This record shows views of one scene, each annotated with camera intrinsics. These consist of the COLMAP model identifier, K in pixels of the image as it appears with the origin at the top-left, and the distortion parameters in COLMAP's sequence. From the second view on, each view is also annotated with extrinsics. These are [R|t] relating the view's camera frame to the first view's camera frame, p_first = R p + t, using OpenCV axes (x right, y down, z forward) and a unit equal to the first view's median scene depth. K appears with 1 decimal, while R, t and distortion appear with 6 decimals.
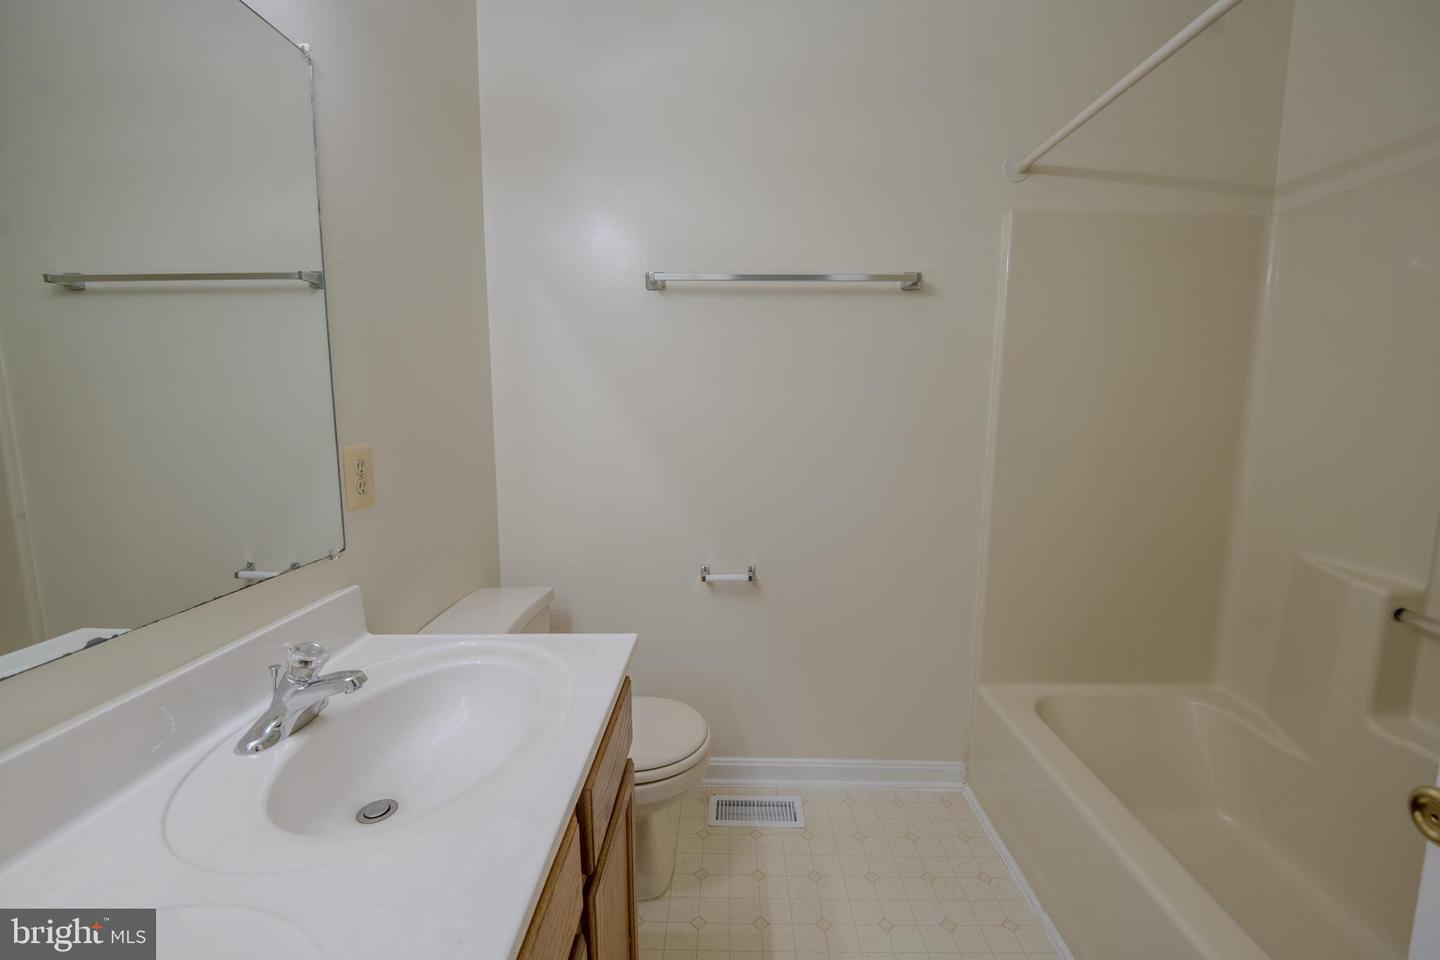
lens RADIAL K [[614.3, 0, 719.9], [0, 614.3, 485.2], [0, 0, 1]] dist [-0.001875, -0.000213]
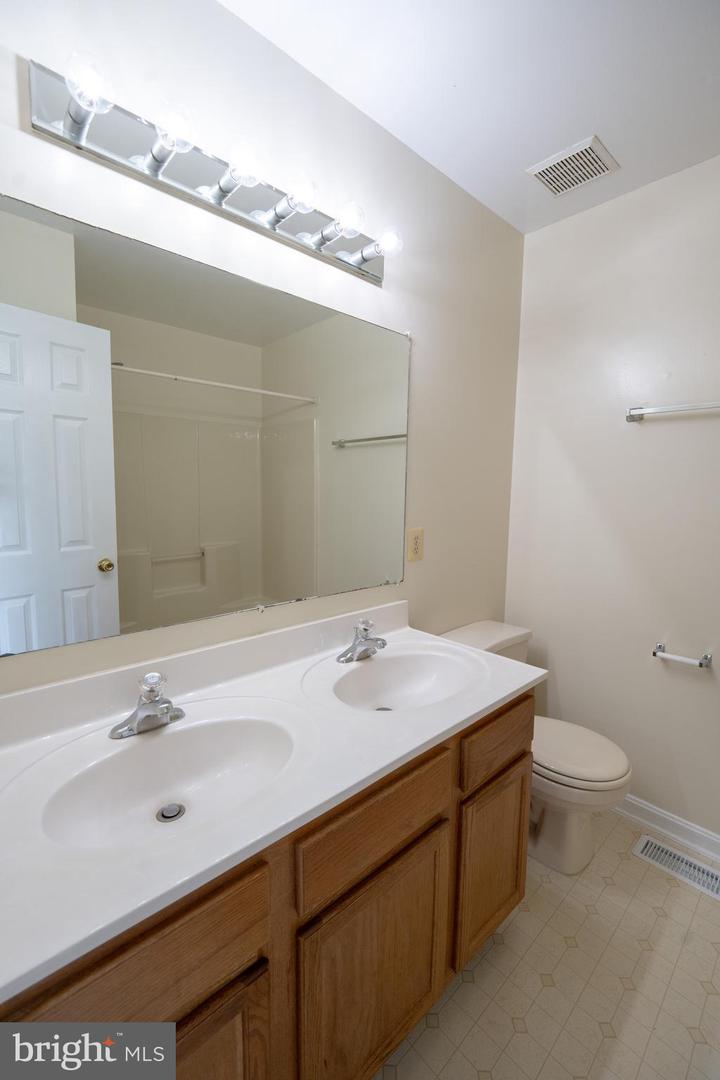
lens RADIAL K [[444.4, 0, 360.0], [0, 444.4, 540.0], [0, 0, 1]] dist [0.000153, -0.000267]
pose [[0.689518, 0.094678, -0.718054, 0.247609], [-0.115917, 0.993065, 0.019629, -0.030541], [0.714933, 0.069700, 0.695711, -0.069701]]
